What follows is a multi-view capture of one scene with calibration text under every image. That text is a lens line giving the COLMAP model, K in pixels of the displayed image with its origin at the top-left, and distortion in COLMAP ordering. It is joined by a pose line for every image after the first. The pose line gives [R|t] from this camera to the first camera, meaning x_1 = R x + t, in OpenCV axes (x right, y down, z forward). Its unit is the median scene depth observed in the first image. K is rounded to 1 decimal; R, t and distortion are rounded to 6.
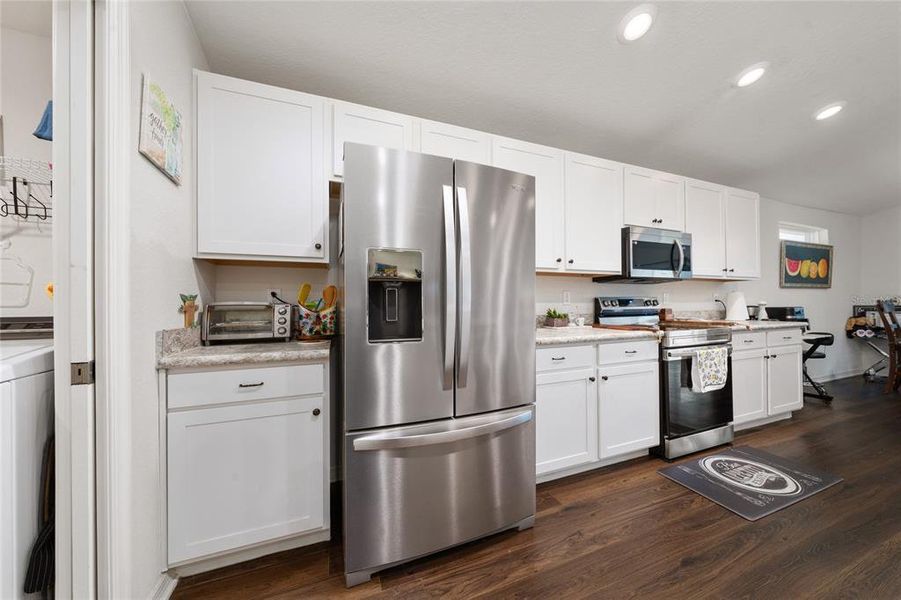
lens RADIAL K [[308.8, 0, 454.0], [0, 308.8, 301.9], [0, 0, 1]] dist [-0.003062, 0.000977]
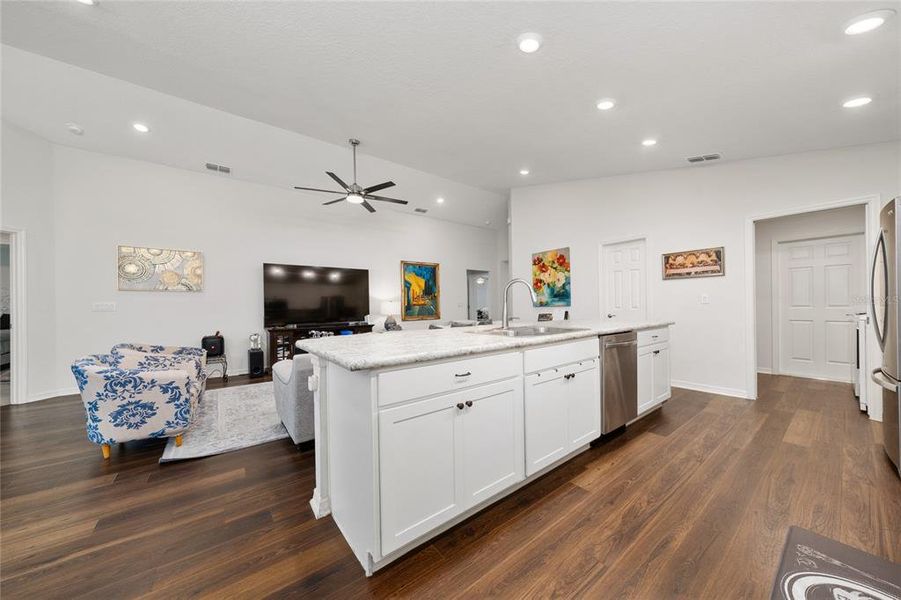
lens RADIAL K [[308.8, 0, 456.6], [0, 308.8, 306.3], [0, 0, 1]] dist [-0.003062, 0.000977]
pose [[-0.956619, 0.021738, -0.290528, 1.437276], [0.023322, 0.999726, -0.001988, -0.004500], [0.290405, -0.008677, -0.956864, 1.043471]]
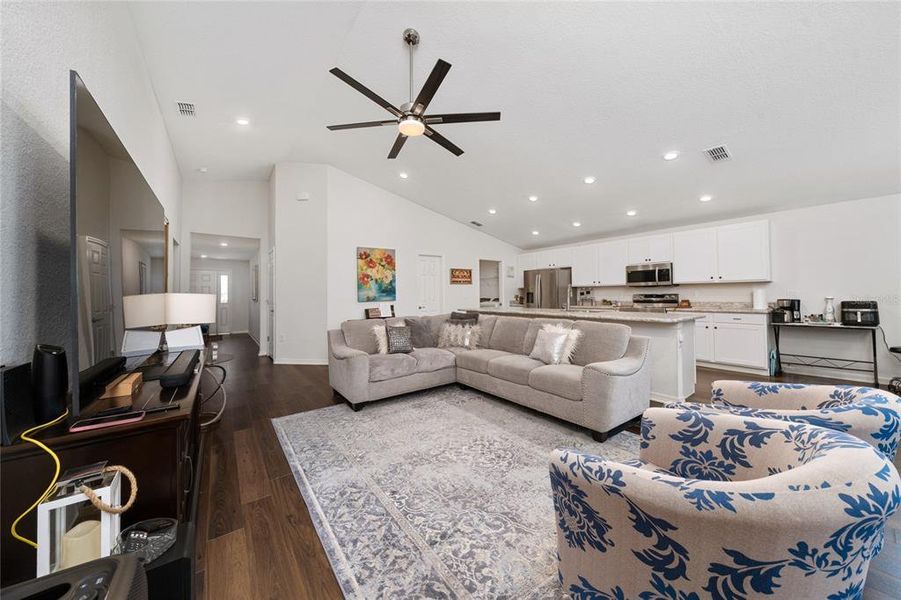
lens RADIAL K [[308.8, 0, 448.3], [0, 308.8, 290.6], [0, 0, 1]] dist [-0.003062, 0.000977]
pose [[0.254954, -0.007962, -0.966920, 2.578566], [0.014339, 0.999887, -0.004452, -0.055280], [0.966847, -0.012729, 0.255040, -1.023815]]
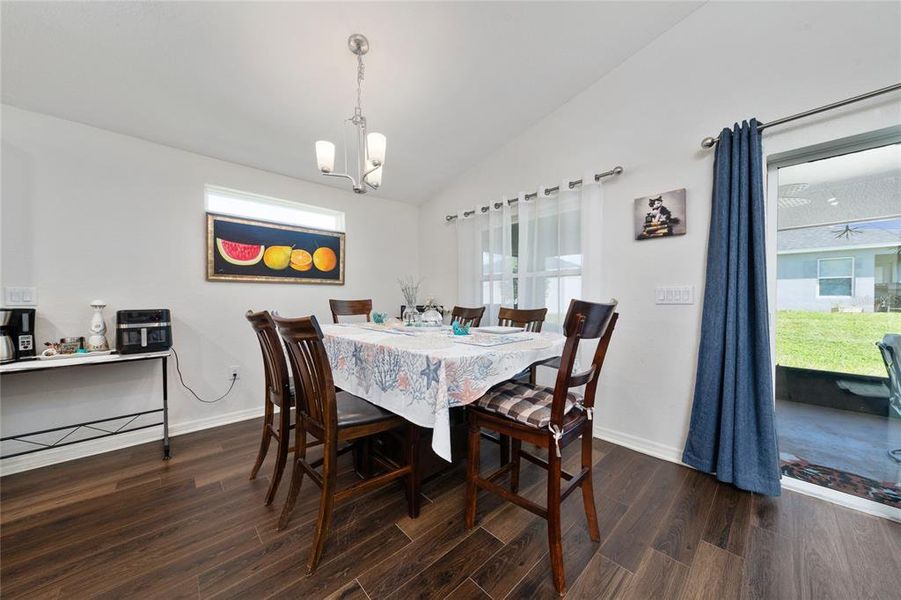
lens RADIAL K [[308.8, 0, 454.2], [0, 308.8, 301.8], [0, 0, 1]] dist [-0.003062, 0.000977]
pose [[0.927047, 0.005200, 0.374910, 2.091055], [-0.010927, 0.999854, 0.013151, -0.022832], [-0.374786, -0.016288, 0.926968, 0.234389]]
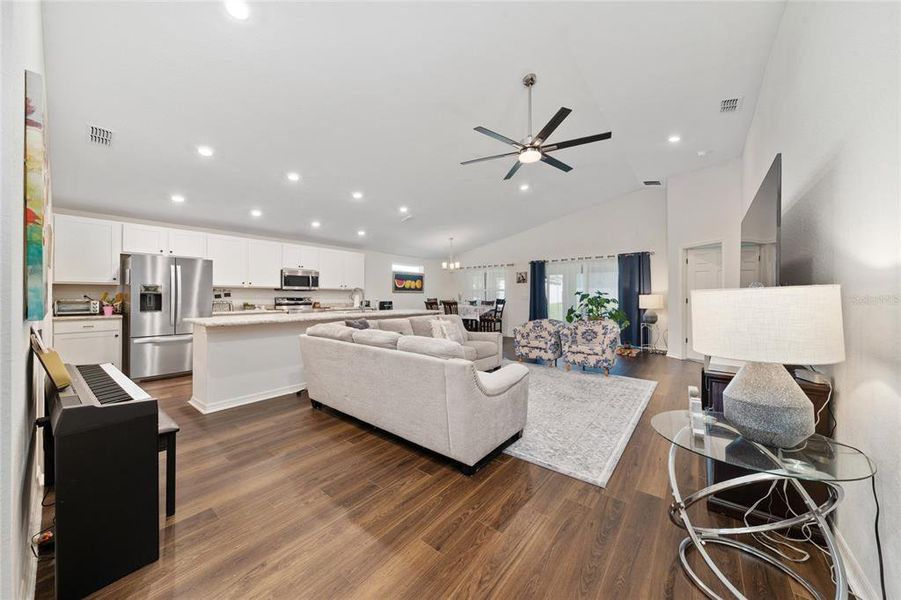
lens RADIAL K [[308.8, 0, 455.0], [0, 308.8, 297.1], [0, 0, 1]] dist [-0.003062, 0.000977]
pose [[0.866324, 0.007007, 0.499433, 0.524783], [-0.010417, 0.999938, 0.004040, -0.043272], [-0.499373, -0.008703, 0.866343, -1.866600]]
